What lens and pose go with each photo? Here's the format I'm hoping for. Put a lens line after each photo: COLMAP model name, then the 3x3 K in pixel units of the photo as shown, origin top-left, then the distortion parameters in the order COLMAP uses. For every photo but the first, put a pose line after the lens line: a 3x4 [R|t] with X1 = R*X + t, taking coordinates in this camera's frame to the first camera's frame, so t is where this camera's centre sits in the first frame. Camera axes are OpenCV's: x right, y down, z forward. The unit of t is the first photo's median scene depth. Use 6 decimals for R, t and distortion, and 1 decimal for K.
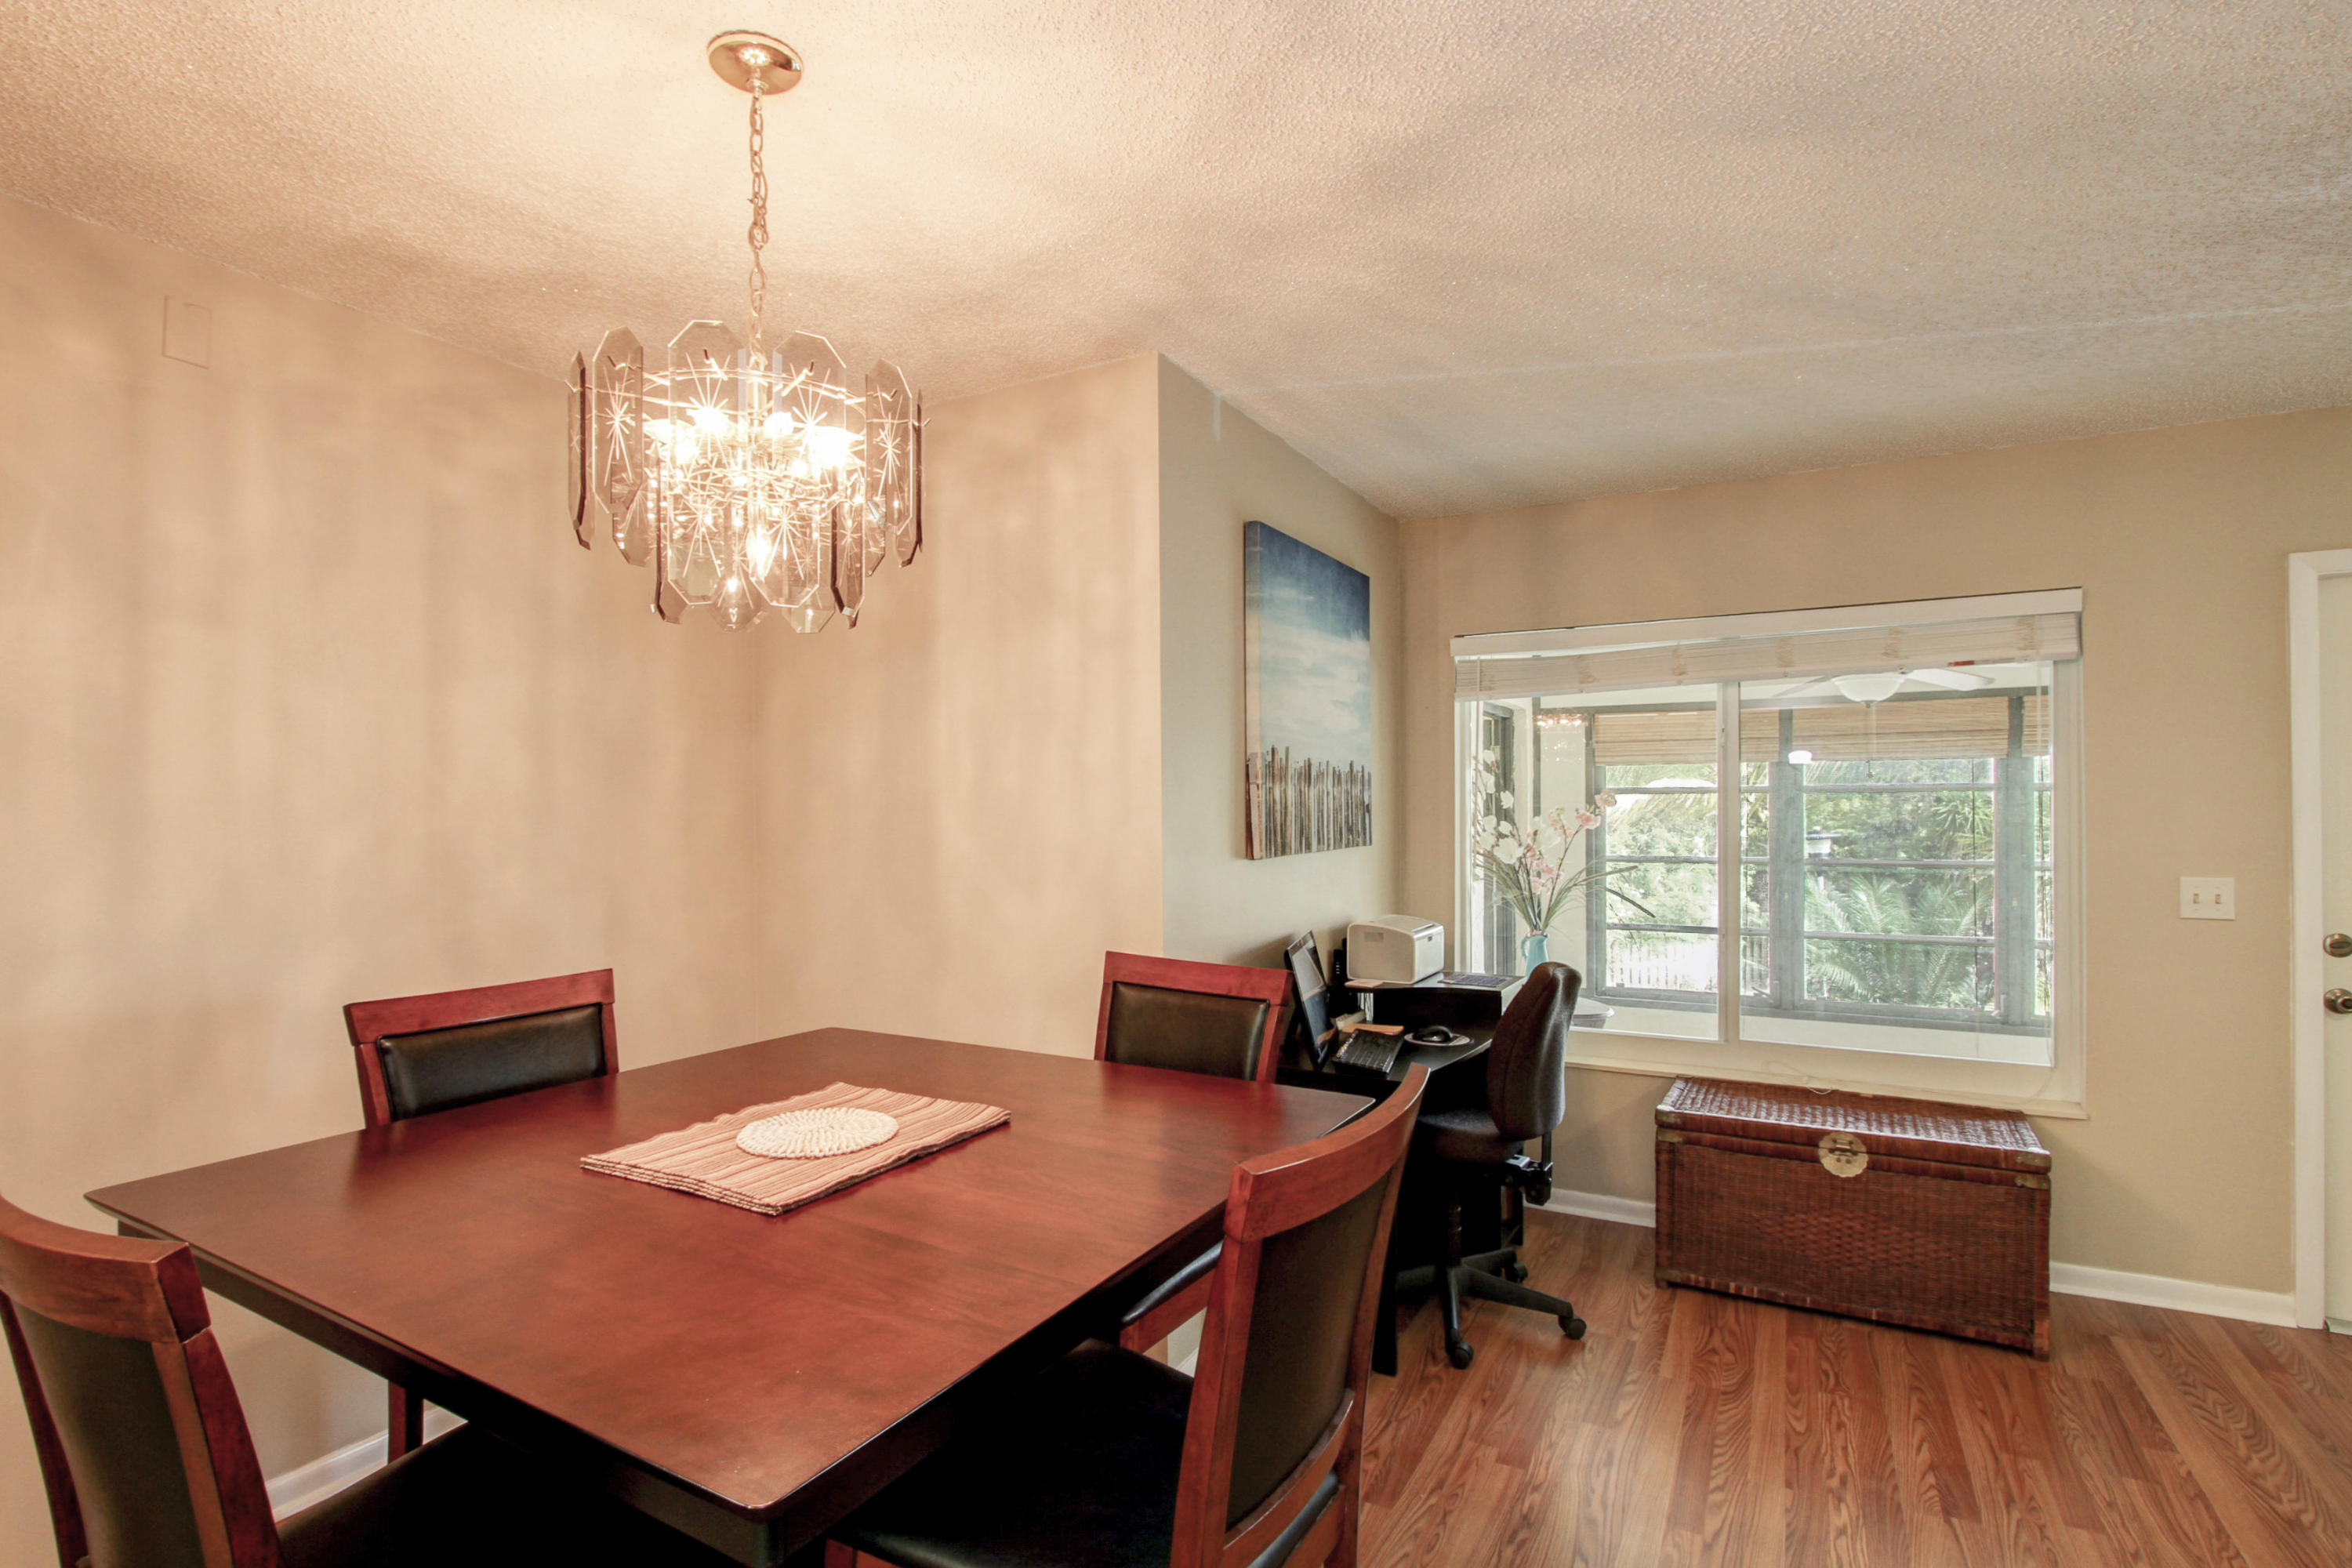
lens RADIAL K [[1130.8, 0, 1171.5], [0, 1130.8, 798.3], [0, 0, 1]] dist [-0.016794, 0.002121]
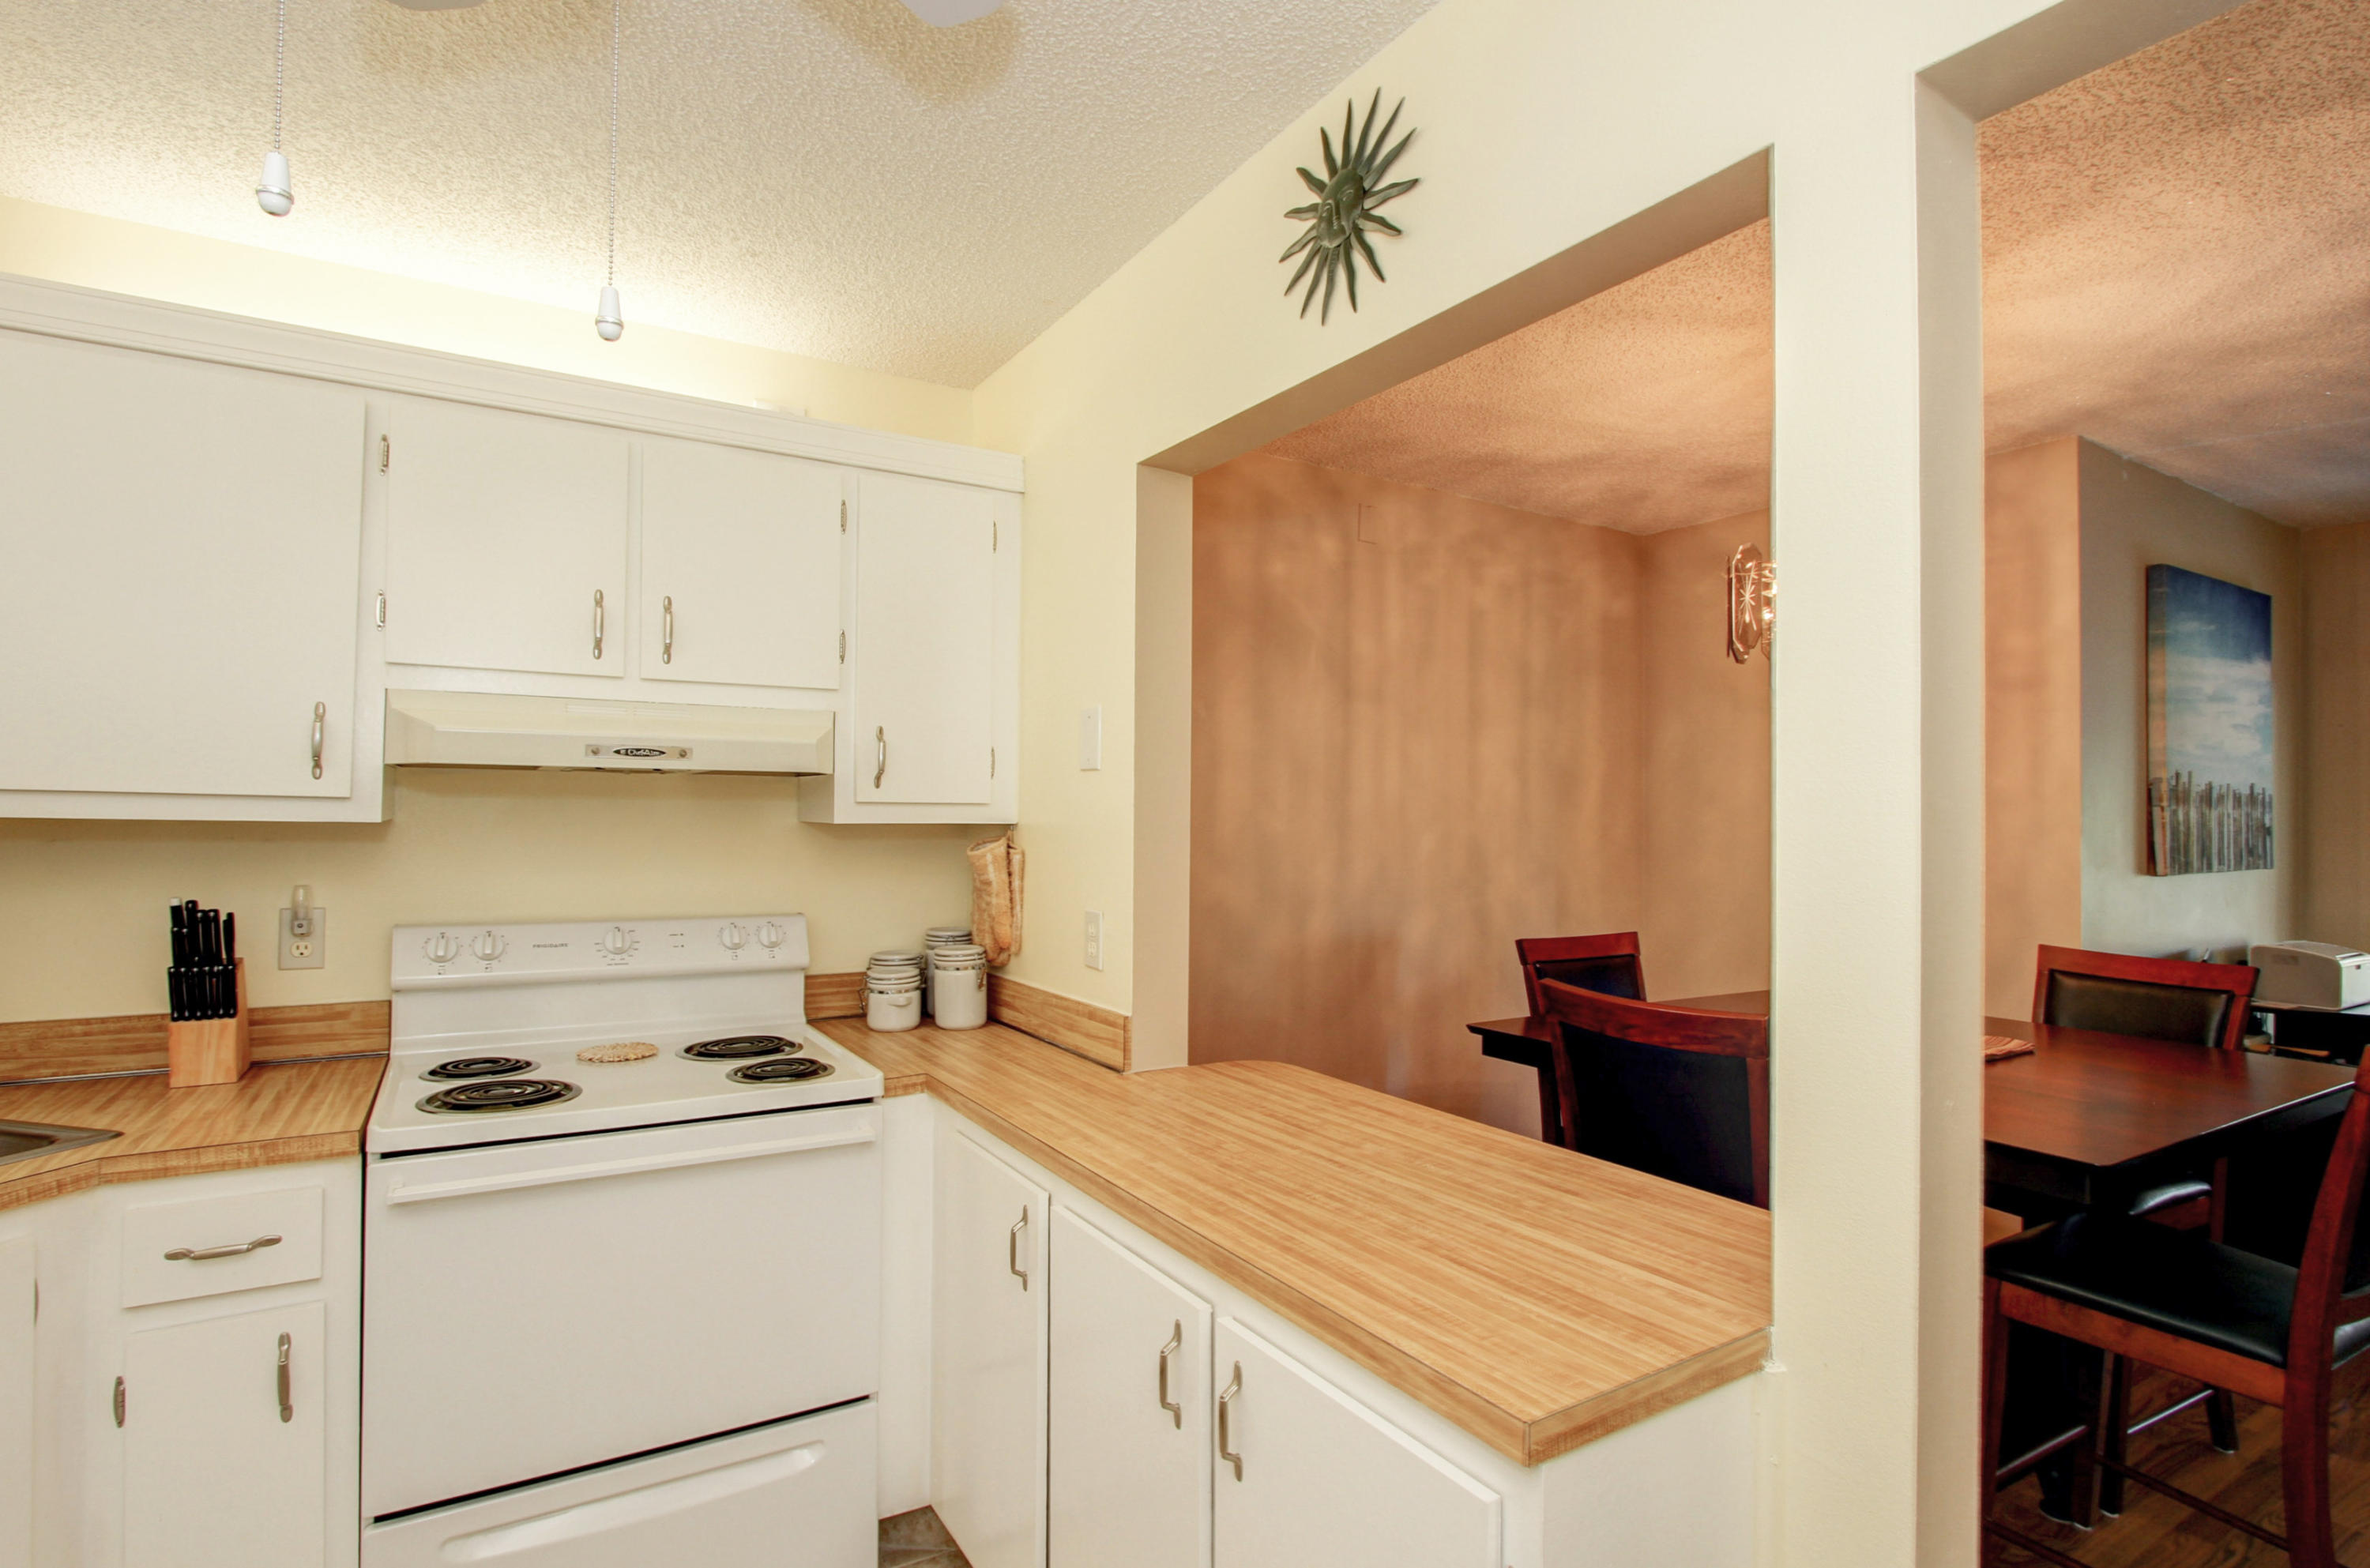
lens RADIAL K [[1145.3, 0, 1189.9], [0, 1145.3, 796.3], [0, 0, 1]] dist [-0.013813, 0.000329]
pose [[0.870457, 0.005616, -0.492212, -0.199699], [-0.012386, 0.999868, -0.010495, 0.000461], [0.492088, 0.015232, 0.870412, -0.401713]]
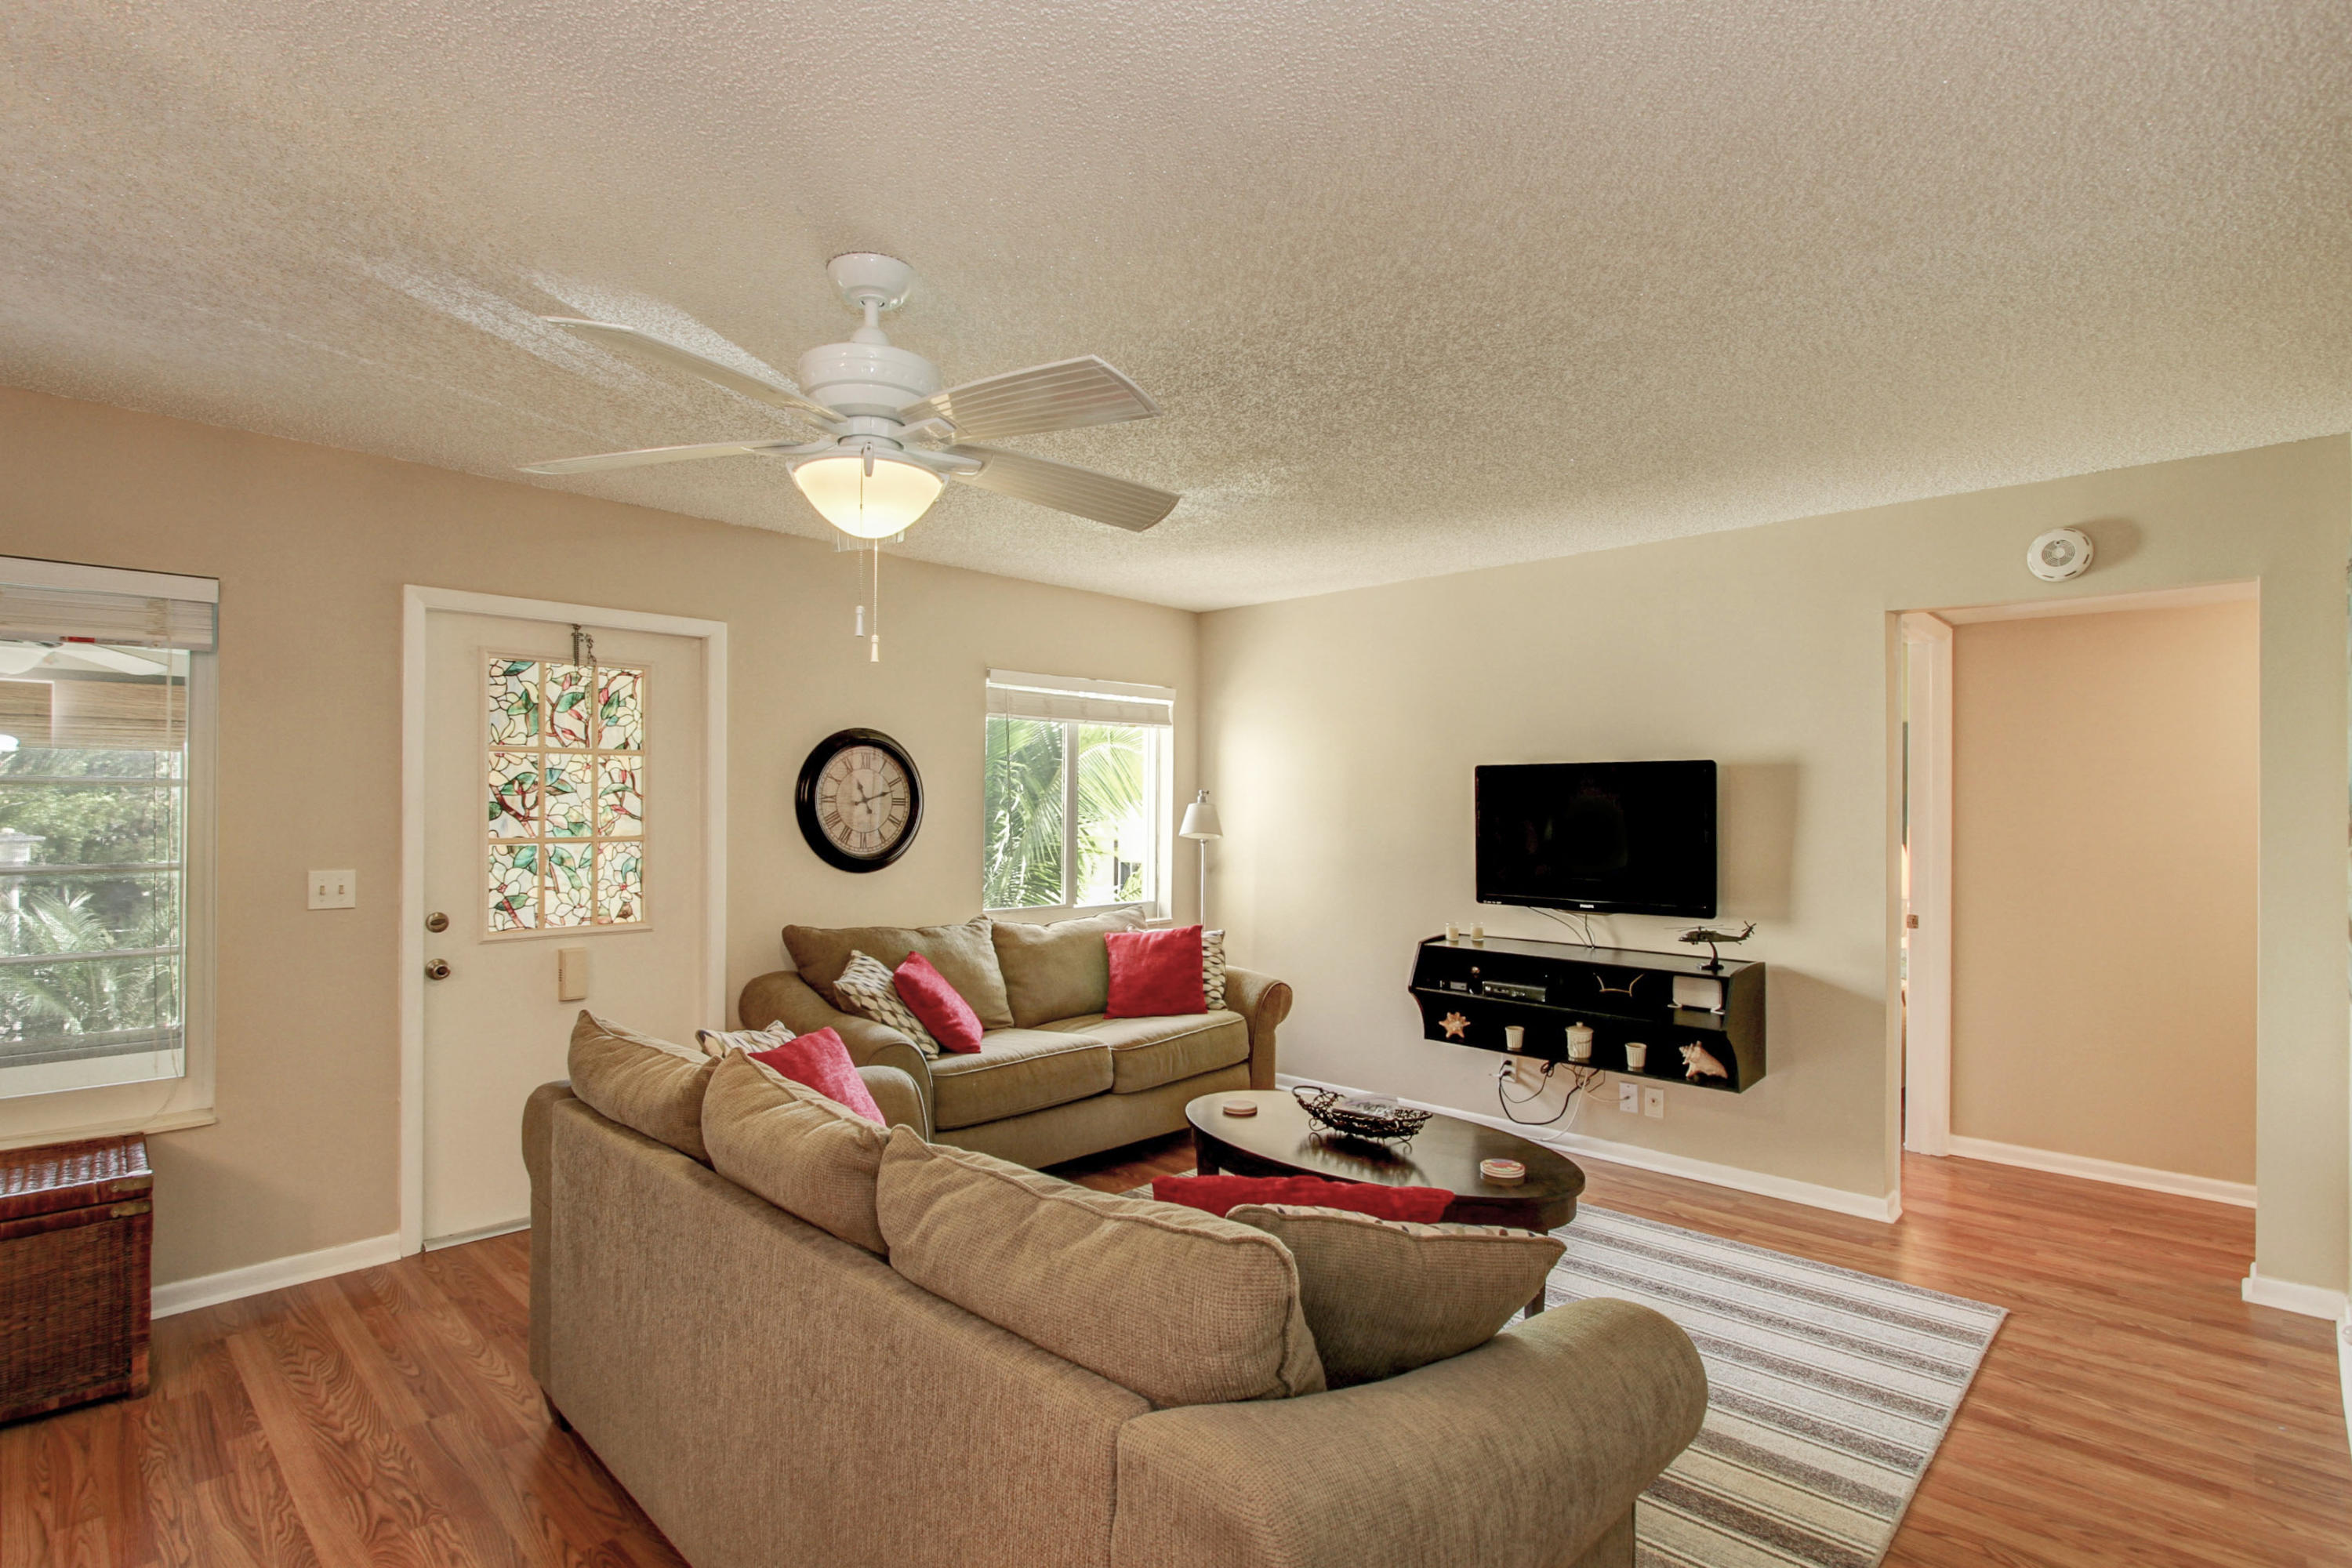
lens RADIAL K [[1130.8, 0, 1171.5], [0, 1130.8, 798.3], [0, 0, 1]] dist [-0.016794, 0.002121]
pose [[0.250957, 0.014292, 0.967893, 0.085037], [-0.014389, 0.999836, -0.011033, 0.001762], [-0.967891, -0.011158, 0.251122, -0.056169]]
